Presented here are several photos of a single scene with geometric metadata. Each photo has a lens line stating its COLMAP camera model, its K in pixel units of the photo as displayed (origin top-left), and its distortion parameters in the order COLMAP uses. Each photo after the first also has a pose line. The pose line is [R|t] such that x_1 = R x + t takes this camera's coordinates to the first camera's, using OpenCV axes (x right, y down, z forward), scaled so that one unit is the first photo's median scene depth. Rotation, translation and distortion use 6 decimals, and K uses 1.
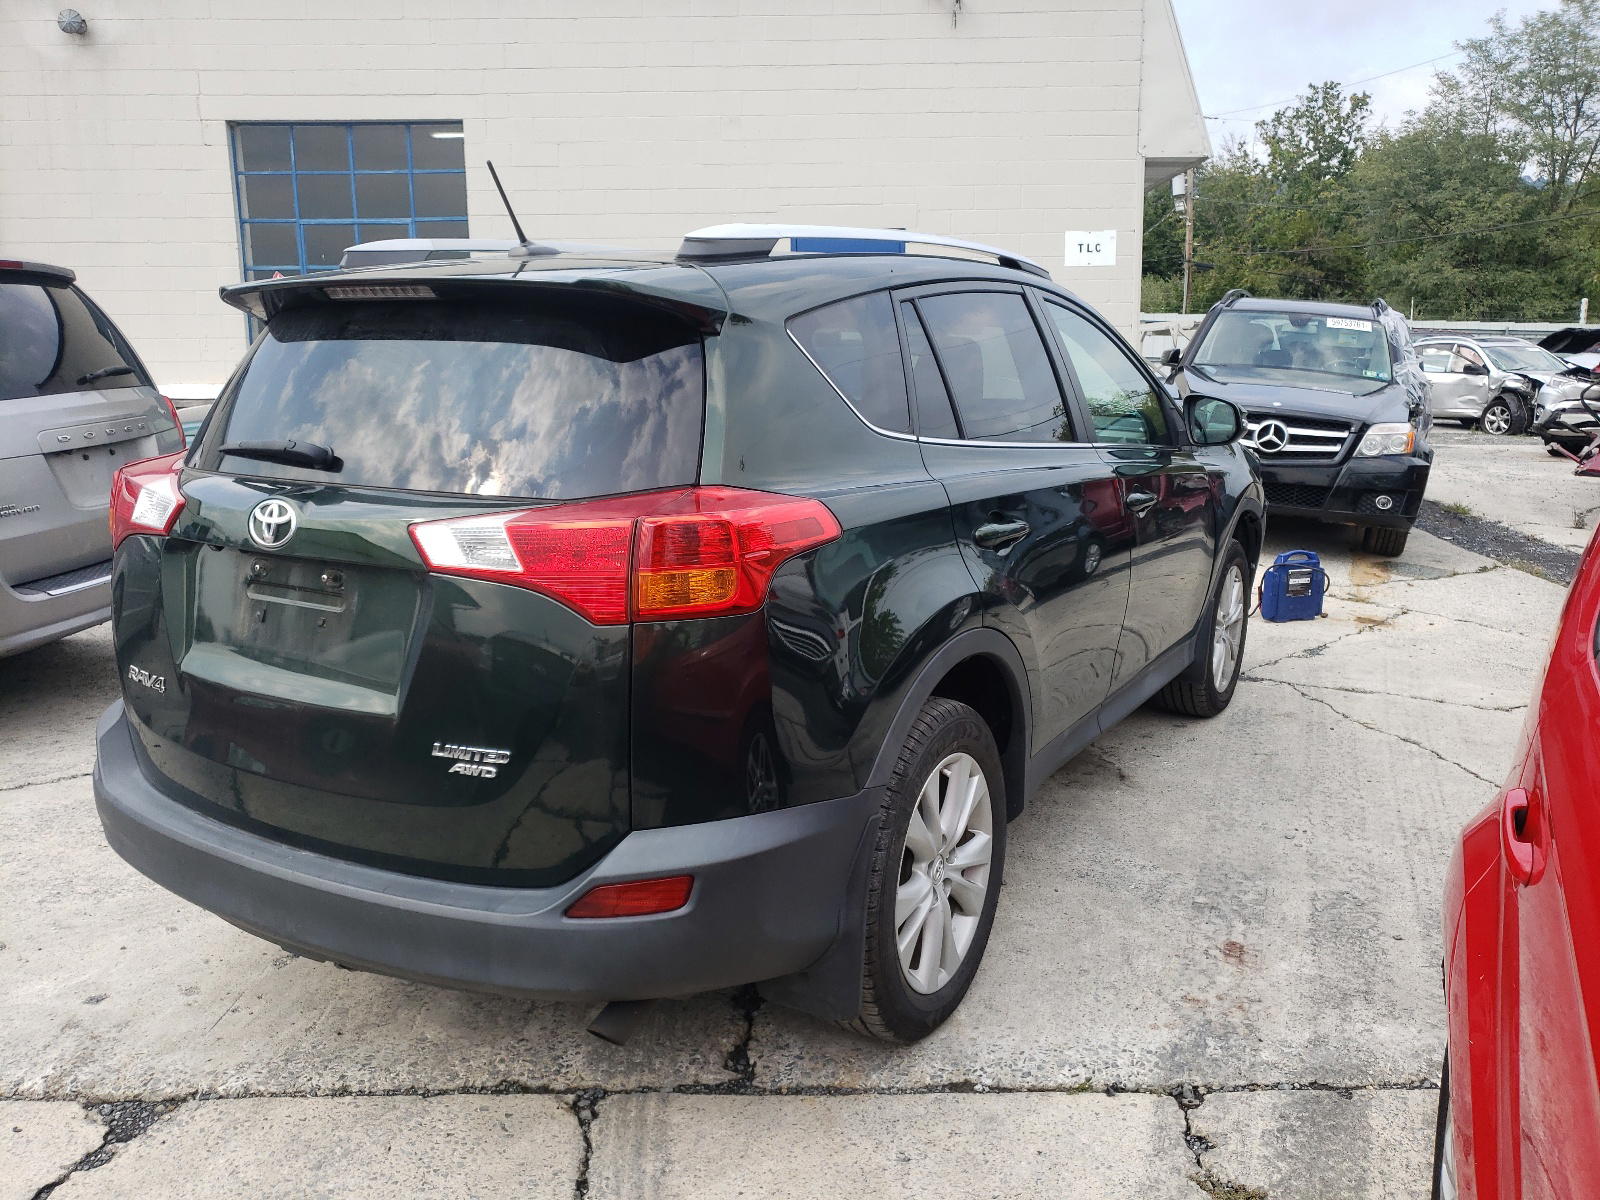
lens RADIAL K [[1219.6, 0, 801.6], [0, 1219.6, 608.6], [0, 0, 1]] dist [0.006790, 0.021459]
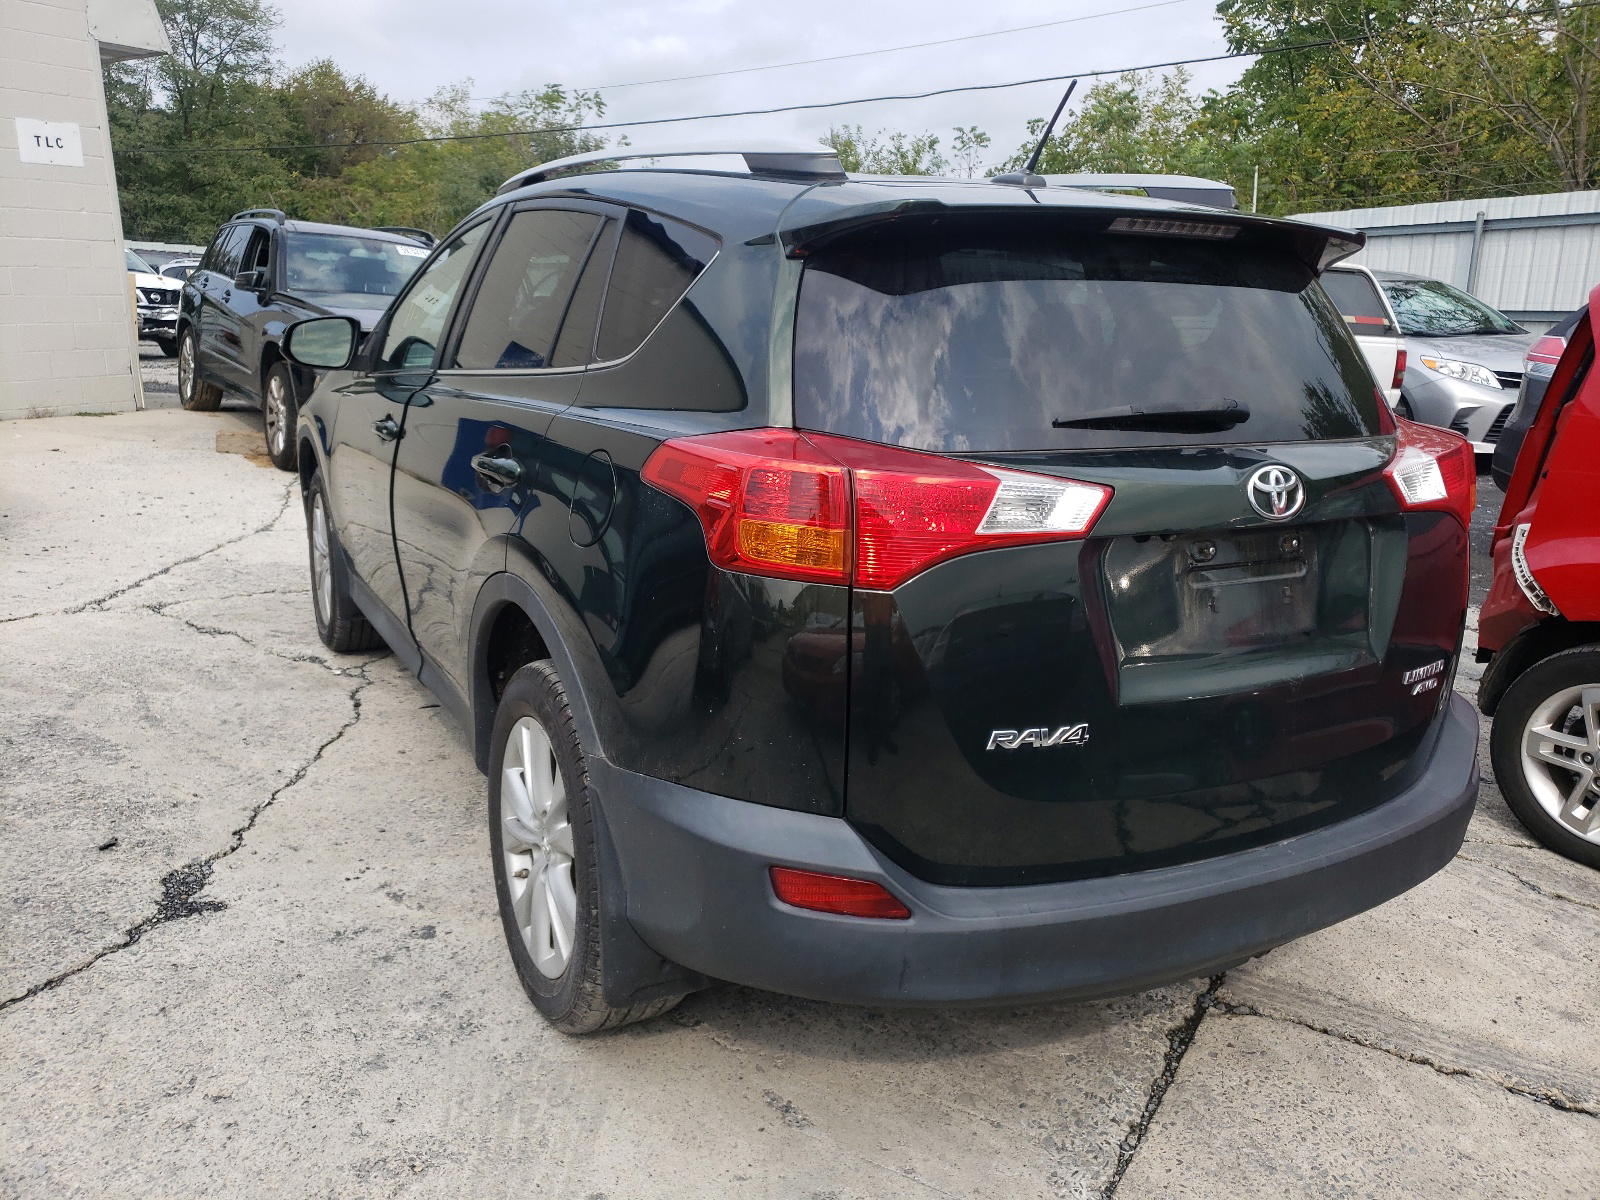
lens RADIAL K [[1219.6, 0, 801.0], [0, 1219.6, 592.6], [0, 0, 1]] dist [0.006790, 0.021459]
pose [[0.532345, -0.195518, 0.823639, -0.432785], [0.155062, 0.979022, 0.132182, -0.053902], [-0.832205, 0.057349, 0.551495, 0.255955]]
